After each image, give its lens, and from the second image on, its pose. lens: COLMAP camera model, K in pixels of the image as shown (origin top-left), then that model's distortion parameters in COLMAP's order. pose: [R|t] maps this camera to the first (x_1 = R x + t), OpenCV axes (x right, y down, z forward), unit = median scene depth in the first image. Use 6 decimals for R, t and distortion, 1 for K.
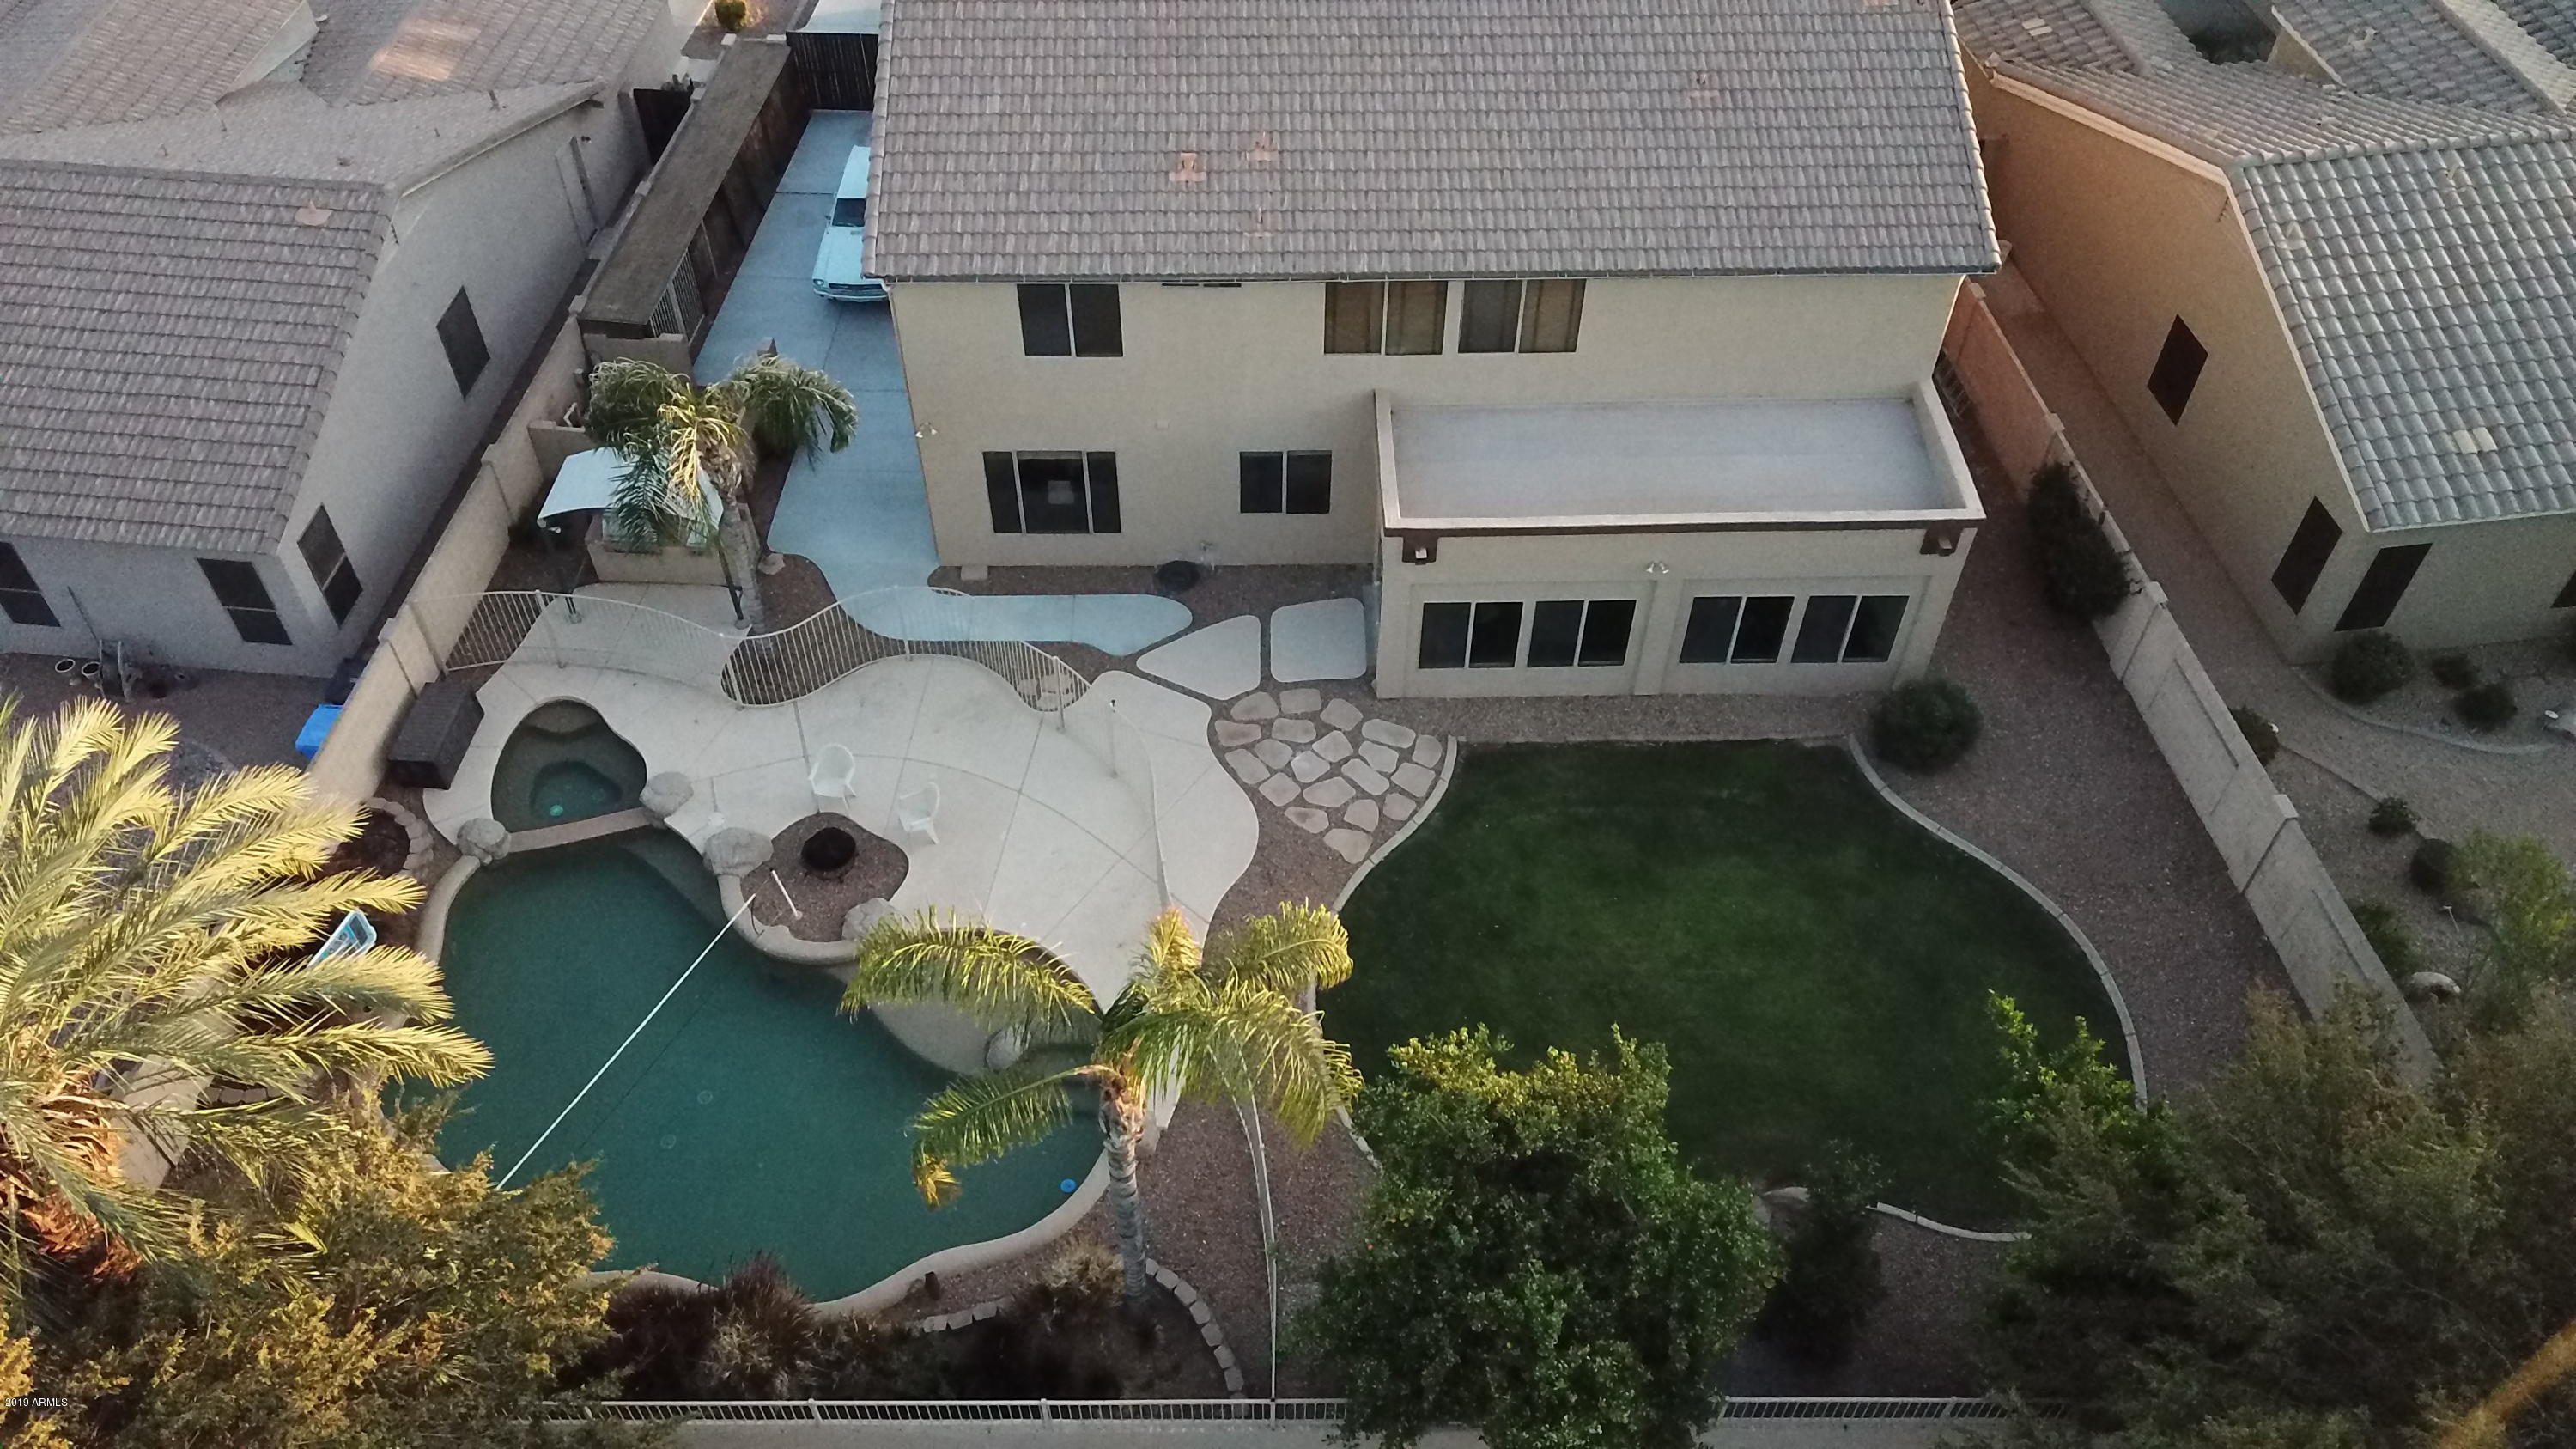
lens RADIAL K [[1980.5, 0, 1279.3], [0, 1980.5, 738.3], [0, 0, 1]] dist [0.014424, -0.016074]
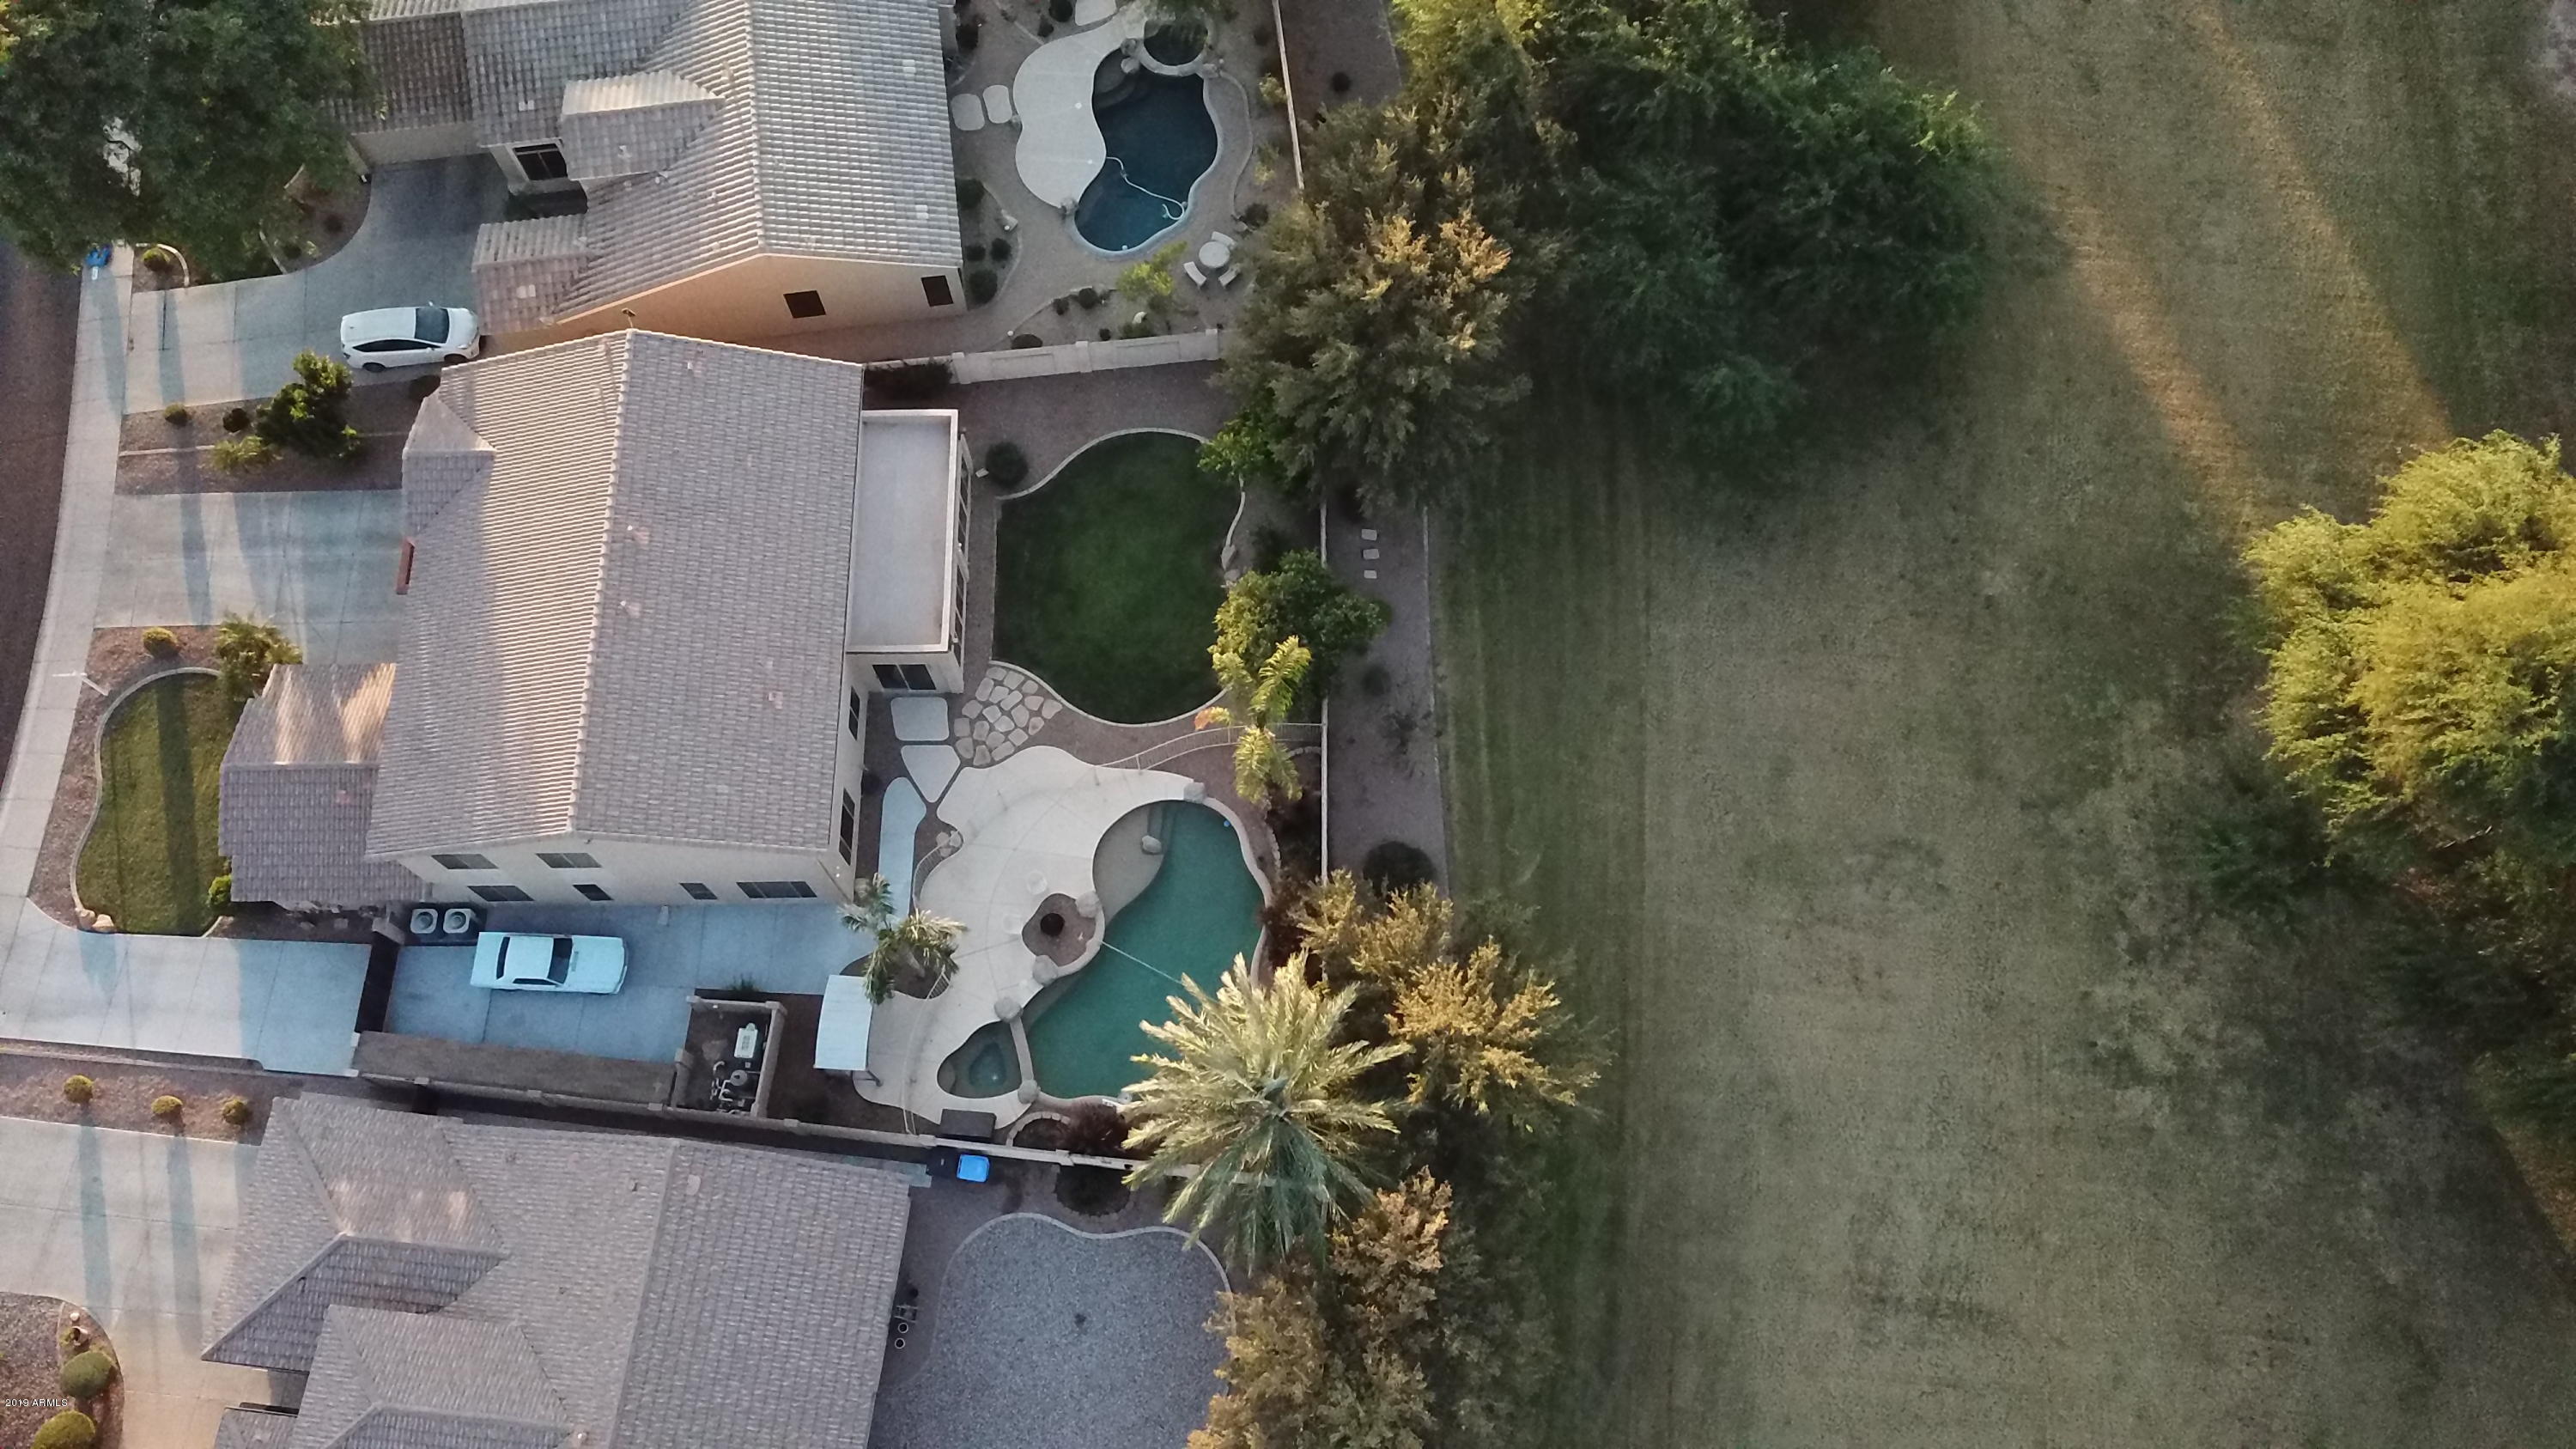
lens RADIAL K [[1980.5, 0, 1279.3], [0, 1980.5, 738.3], [0, 0, 1]] dist [0.014424, -0.016074]
pose [[0.007673, -0.933033, 0.359708, -0.770850], [0.743365, 0.245924, 0.622037, -1.098325], [-0.668842, 0.262622, 0.695471, -0.691191]]
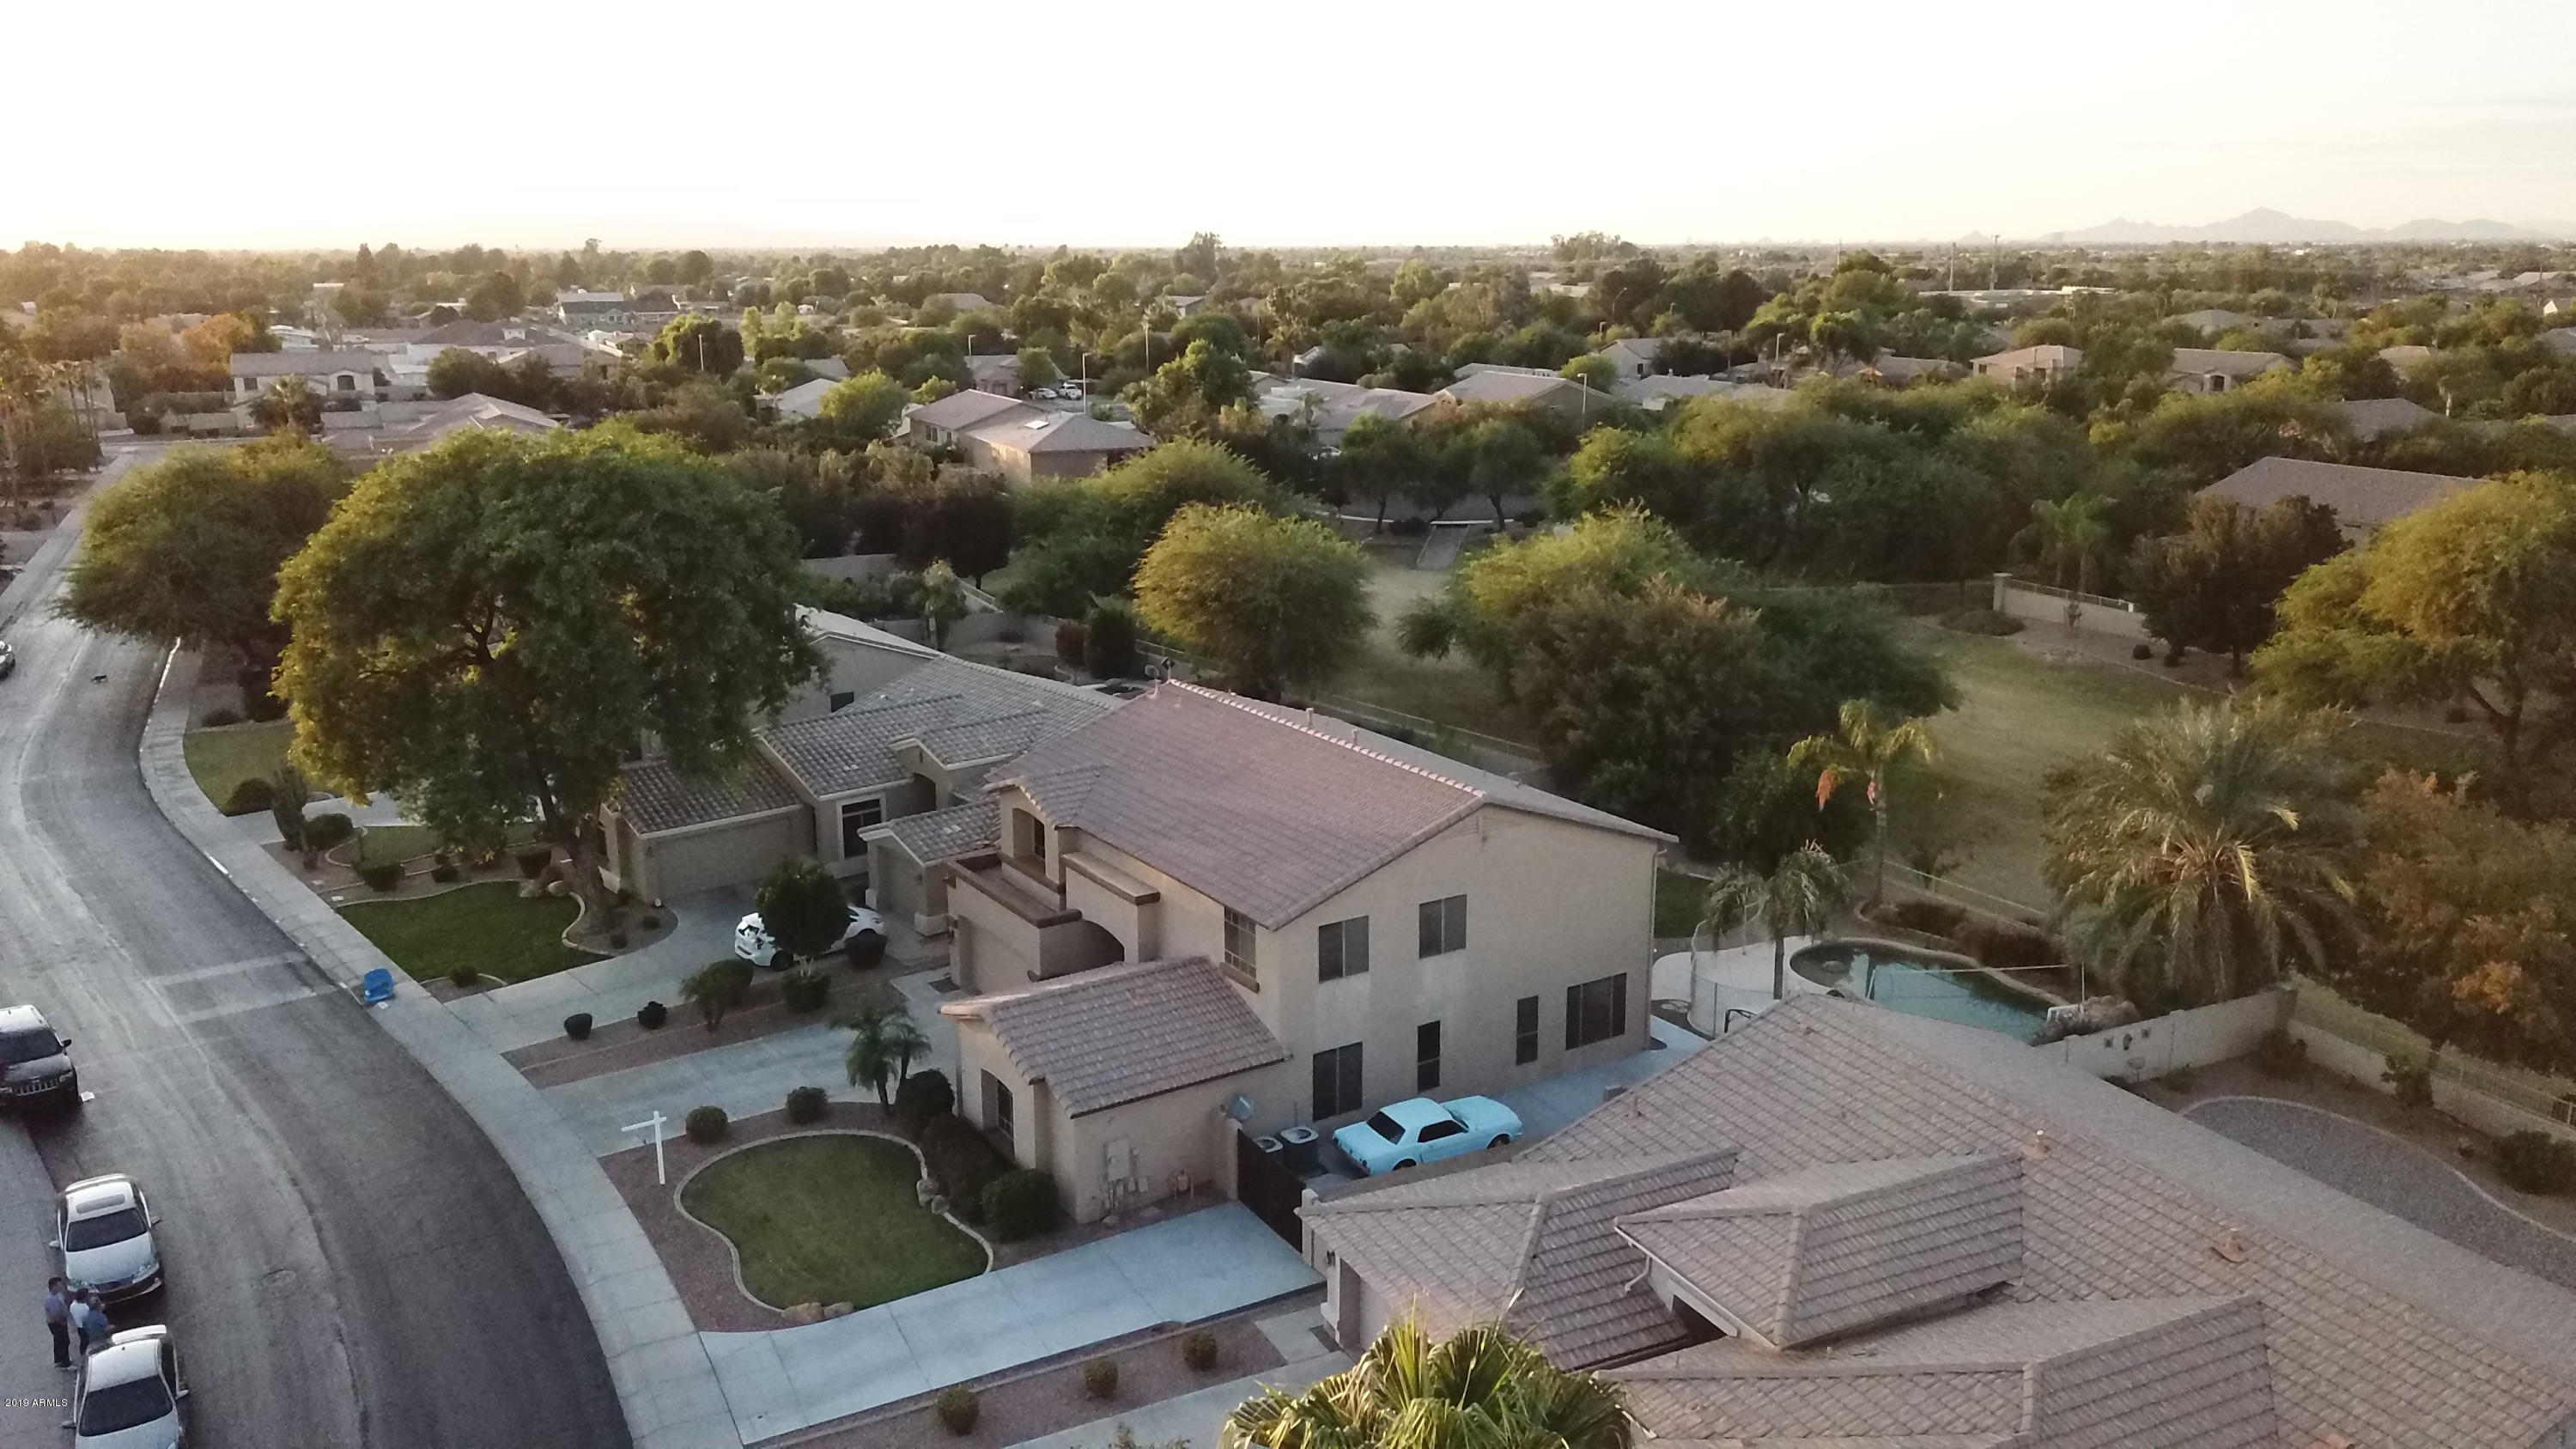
lens RADIAL K [[1980.5, 0, 1279.3], [0, 1980.5, 738.3], [0, 0, 1]] dist [0.014424, -0.016074]
pose [[-0.516470, -0.212361, 0.829555, -1.443323], [0.636671, 0.552603, 0.537847, -1.444832], [-0.572632, 0.805936, -0.150199, 1.318306]]
